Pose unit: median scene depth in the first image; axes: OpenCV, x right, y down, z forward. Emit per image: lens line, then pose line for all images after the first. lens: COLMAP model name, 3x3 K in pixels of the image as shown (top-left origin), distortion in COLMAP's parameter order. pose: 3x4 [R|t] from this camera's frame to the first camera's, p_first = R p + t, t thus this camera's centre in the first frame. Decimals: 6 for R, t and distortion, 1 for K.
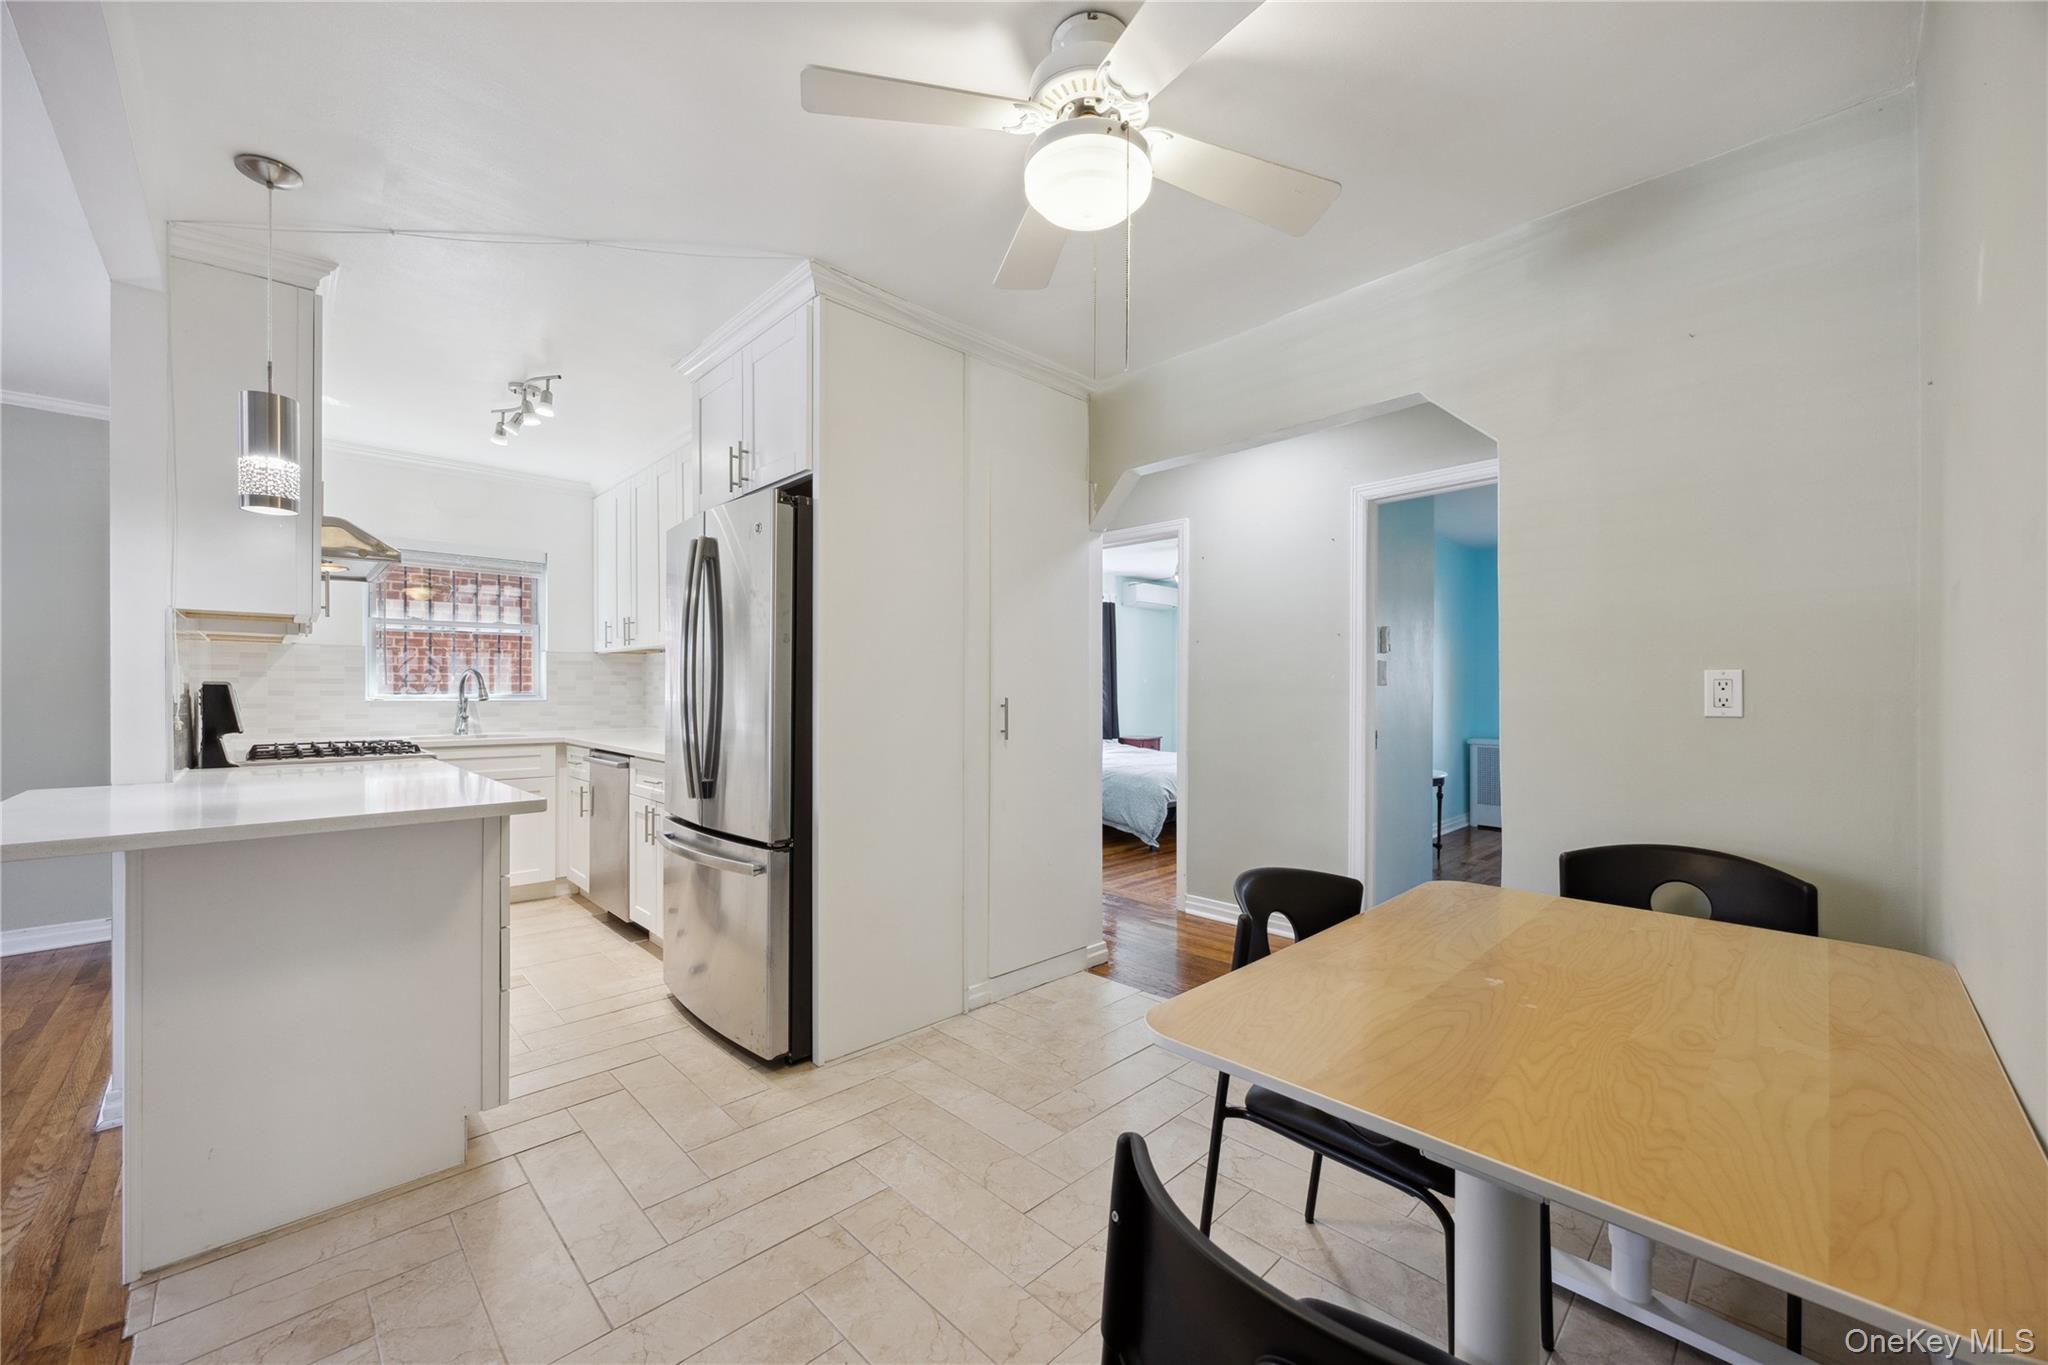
lens RADIAL K [[791.3, 0, 1024.1], [0, 791.3, 694.0], [0, 0, 1]] dist [0.001302, -0.000585]
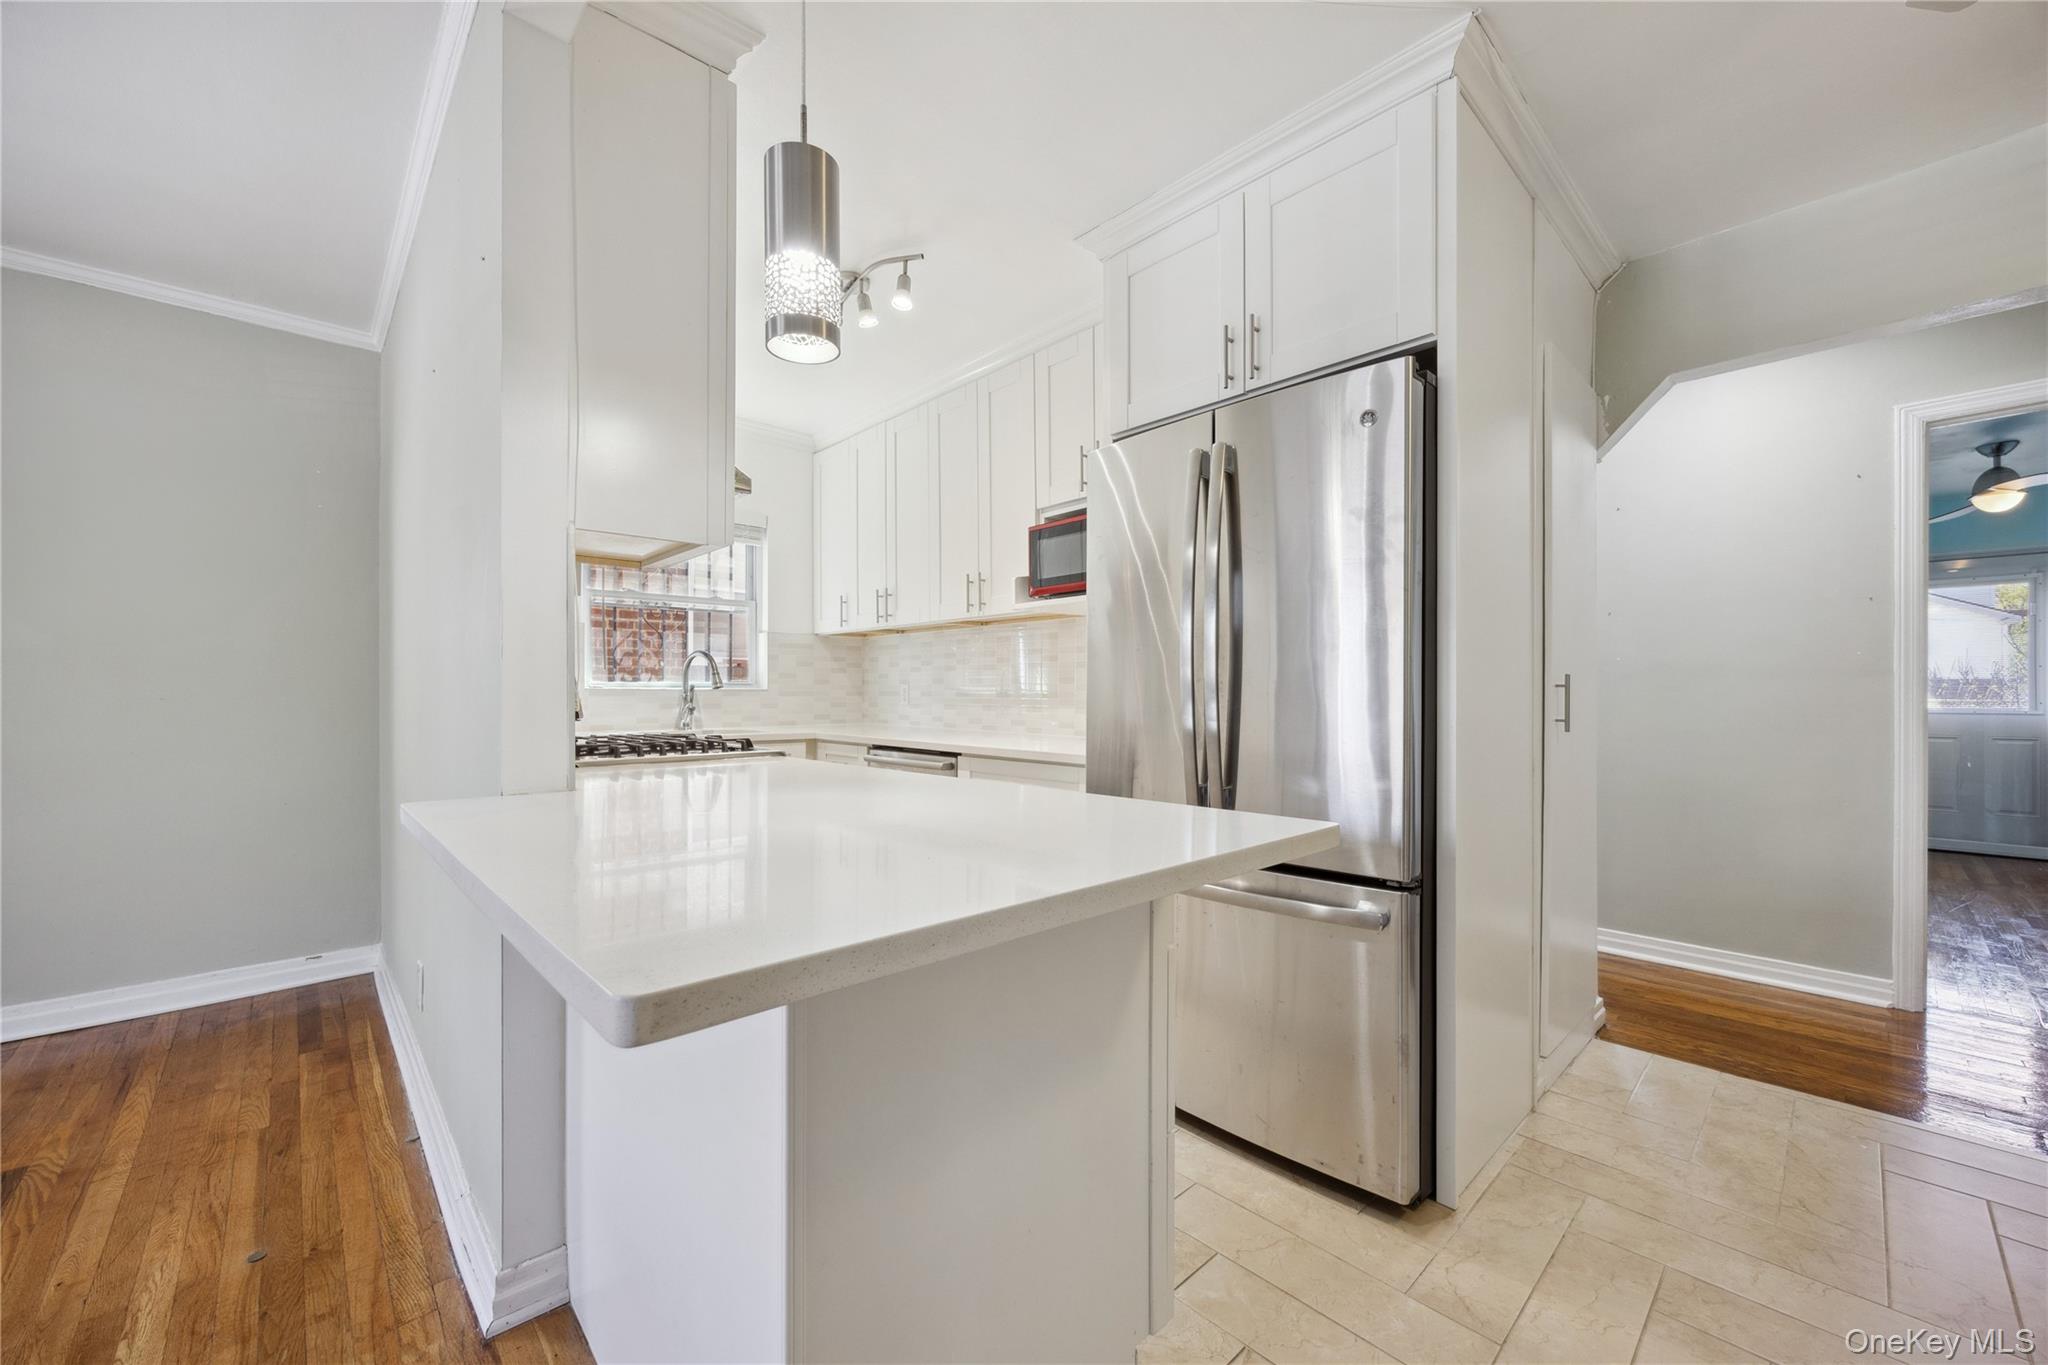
lens RADIAL K [[791.3, 0, 1024.1], [0, 791.3, 694.0], [0, 0, 1]] dist [0.001302, -0.000585]
pose [[0.999792, -0.001681, -0.020349, -0.366900], [0.001640, 0.999997, -0.002023, 0.017266], [0.020352, 0.001989, 0.999791, 0.187121]]
